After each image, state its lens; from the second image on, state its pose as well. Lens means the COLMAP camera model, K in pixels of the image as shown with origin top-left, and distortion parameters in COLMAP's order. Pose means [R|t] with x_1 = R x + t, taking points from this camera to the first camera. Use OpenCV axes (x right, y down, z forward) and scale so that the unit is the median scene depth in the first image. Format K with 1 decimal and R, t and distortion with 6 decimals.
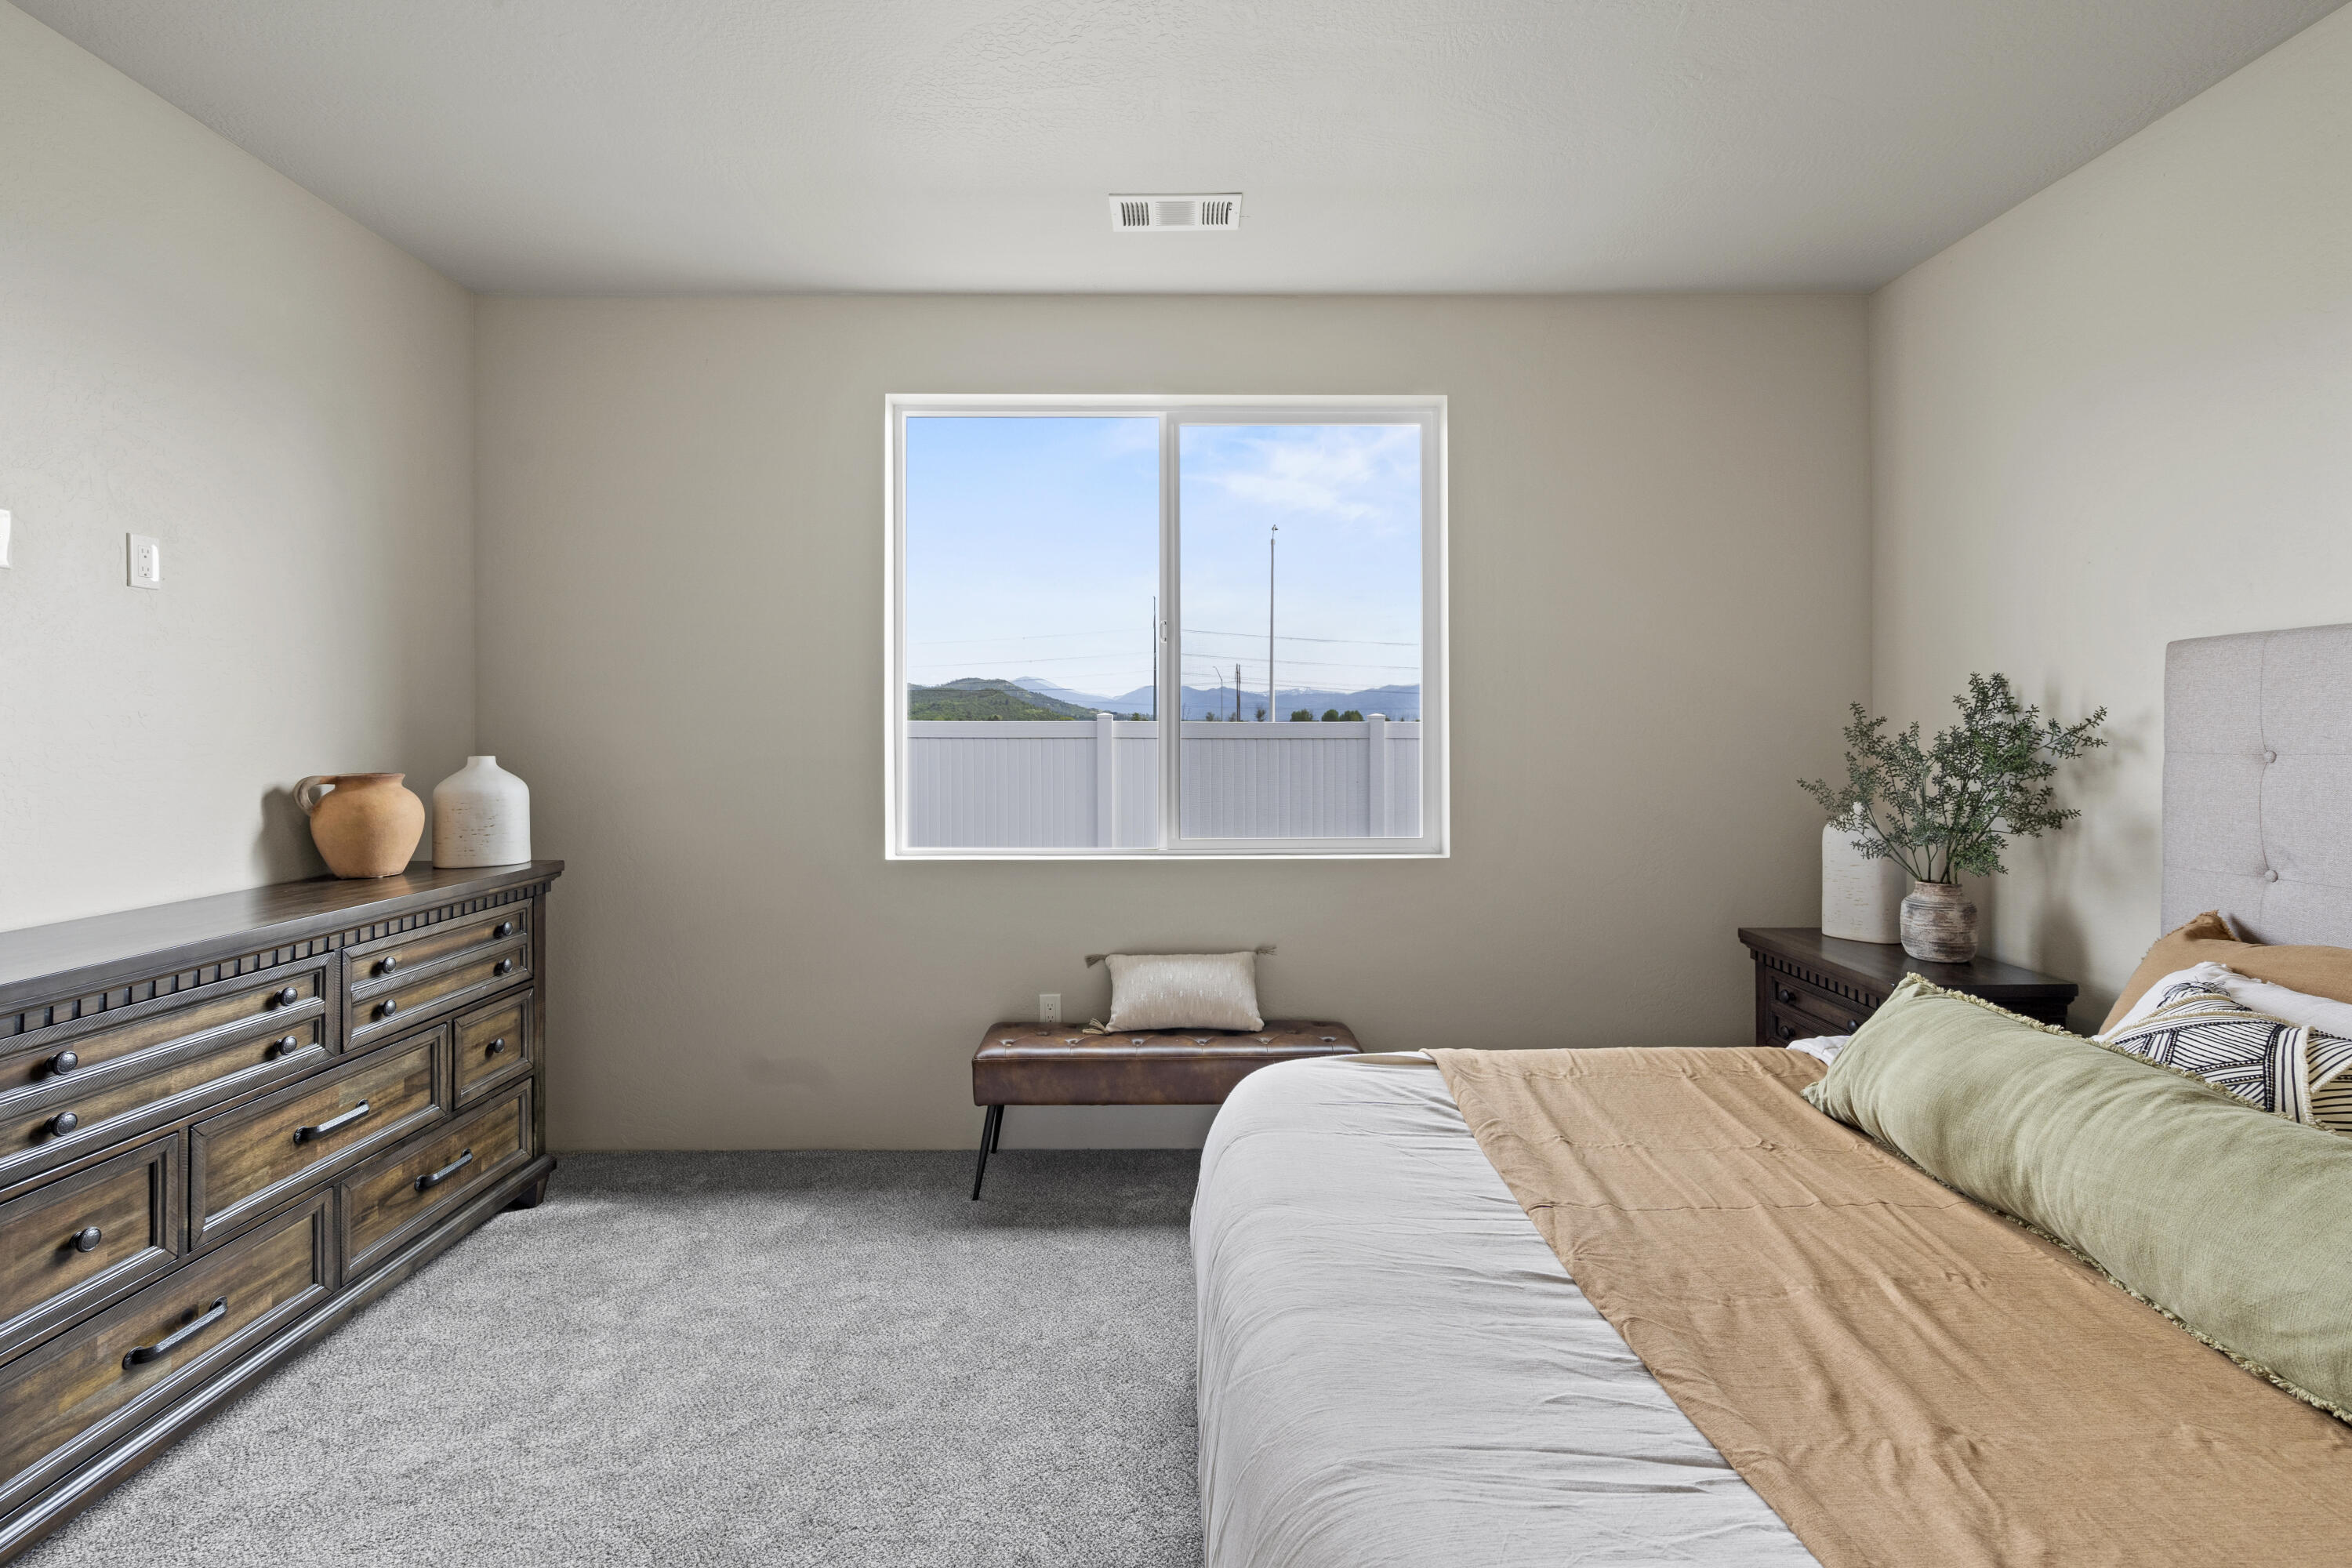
lens RADIAL K [[1076.7, 0, 1192.9], [0, 1076.7, 733.5], [0, 0, 1]] dist [-0.000671, 0.001481]
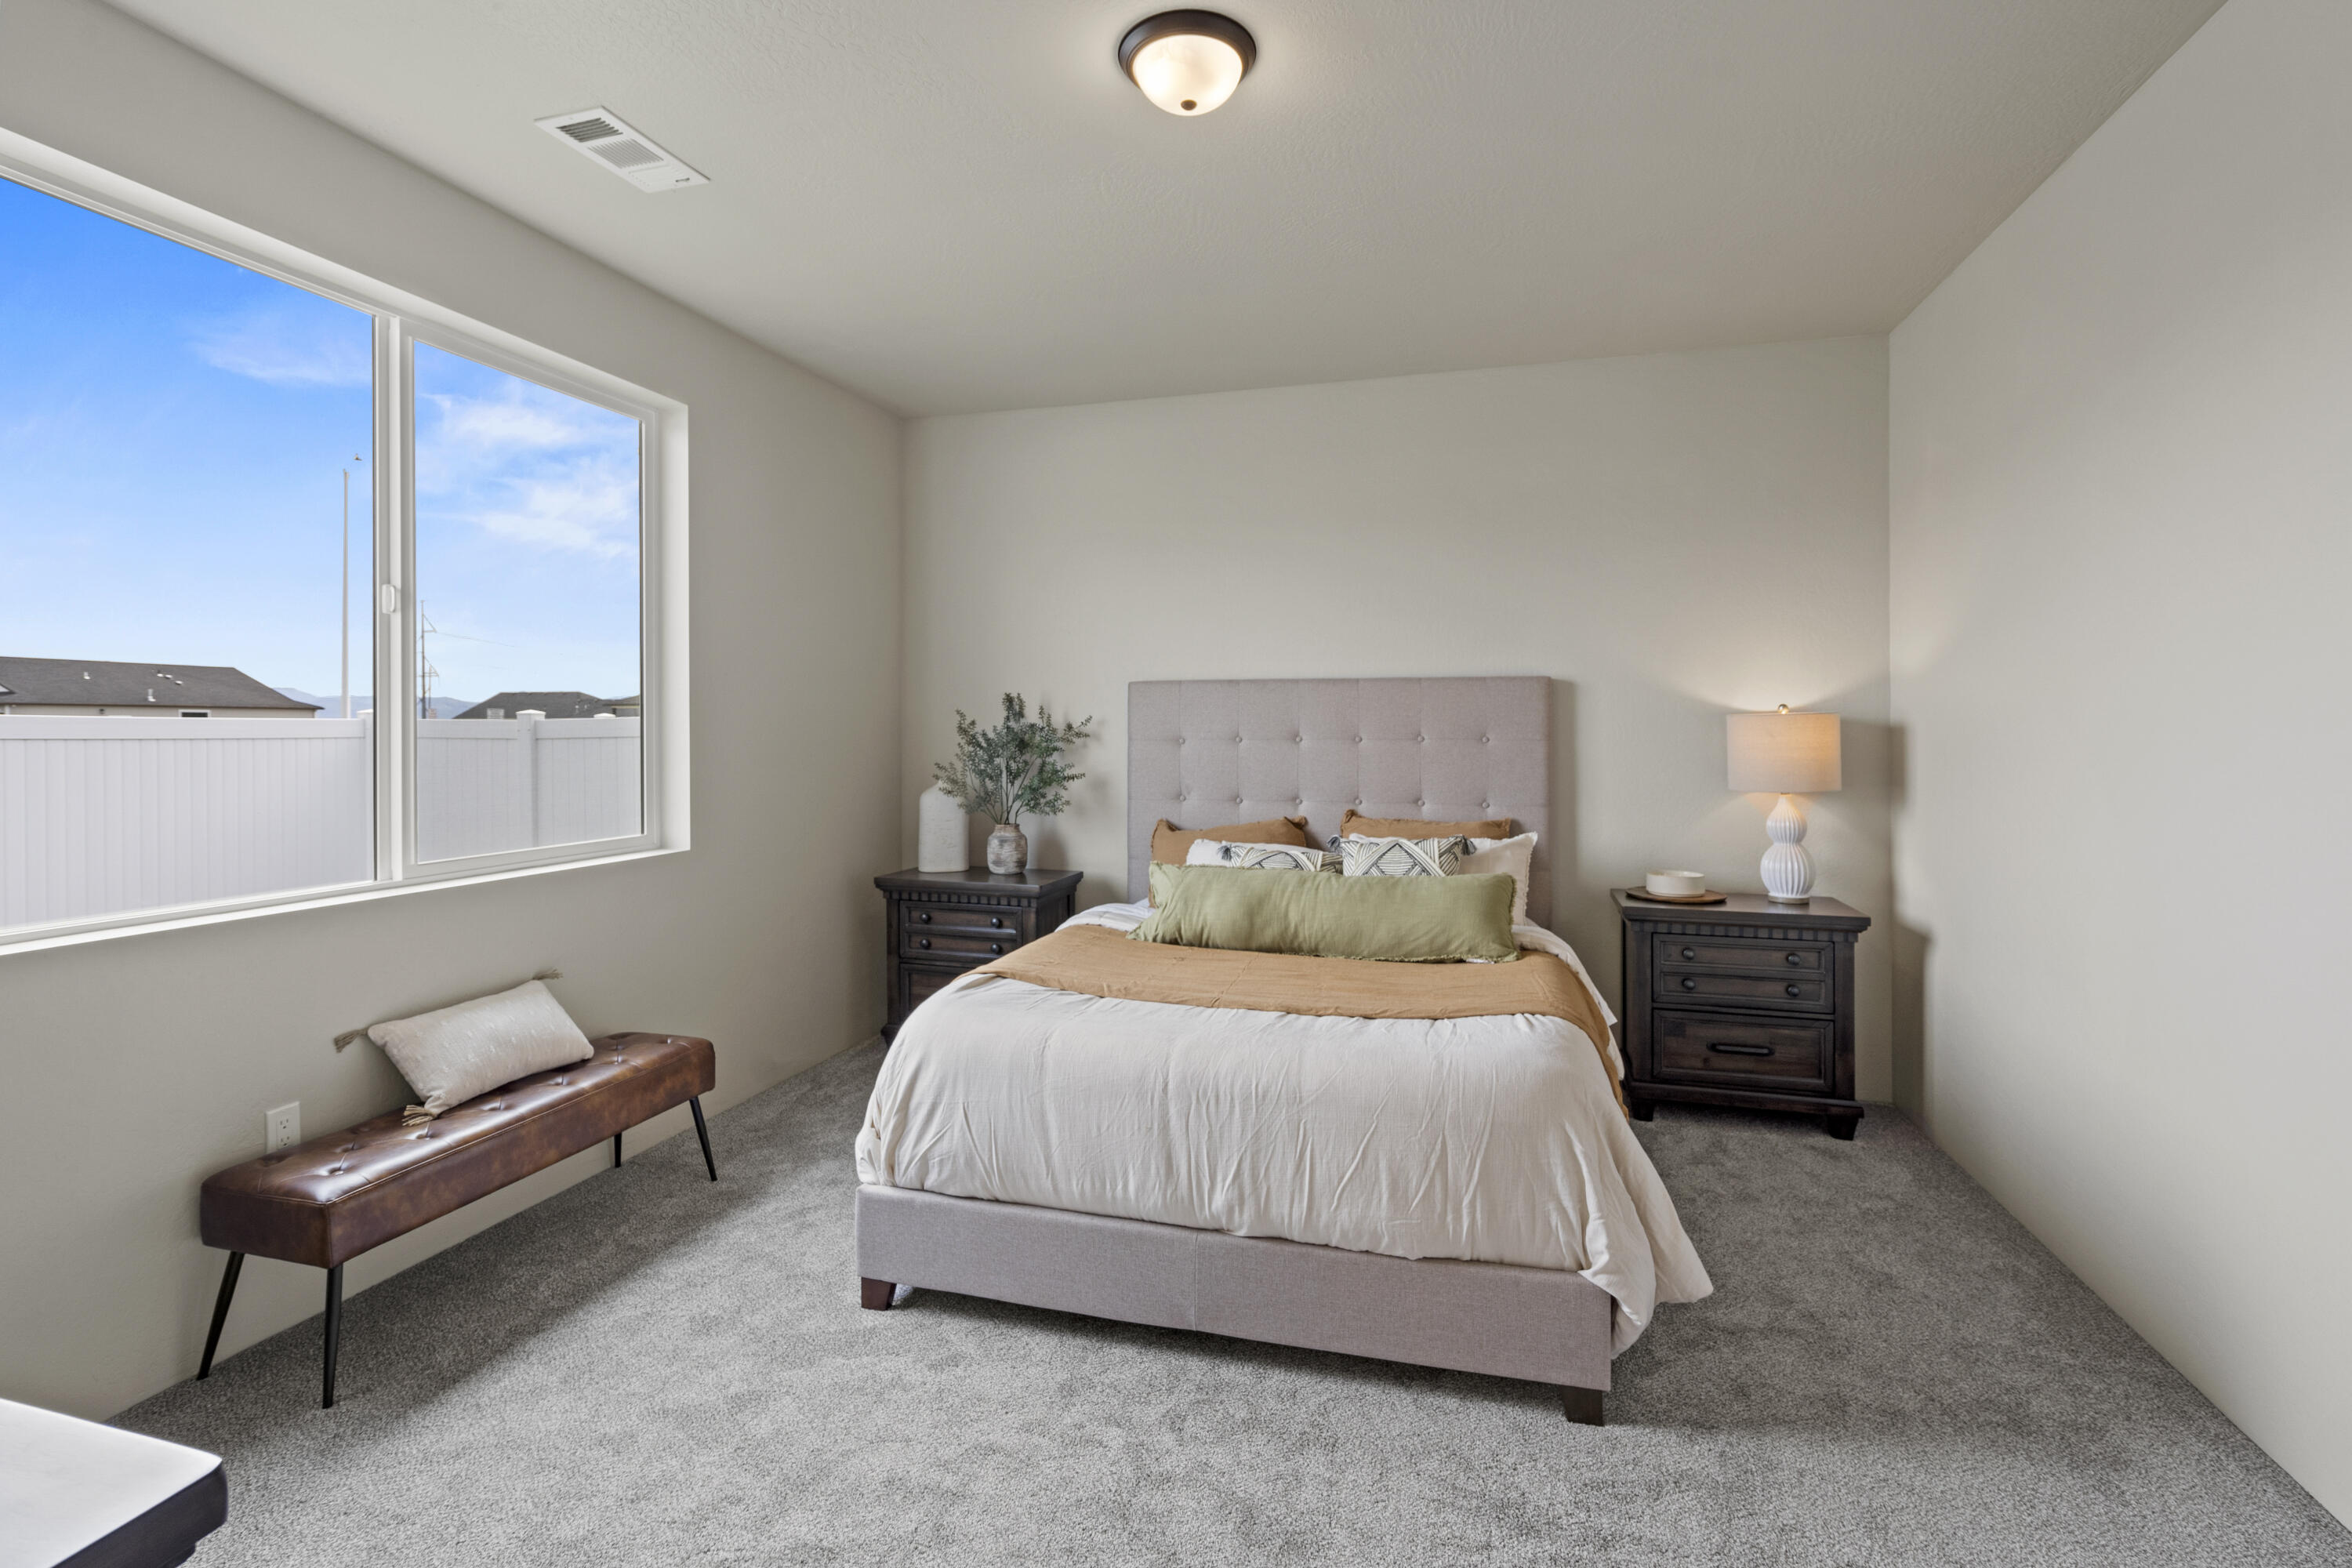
lens RADIAL K [[1076.7, 0, 1160.2], [0, 1076.7, 733.4], [0, 0, 1]] dist [-0.000671, 0.001481]
pose [[0.304609, -0.001679, 0.952476, -0.726426], [0.001795, 0.999998, 0.001189, 0.002446], [-0.952476, 0.001348, 0.304611, 0.293655]]
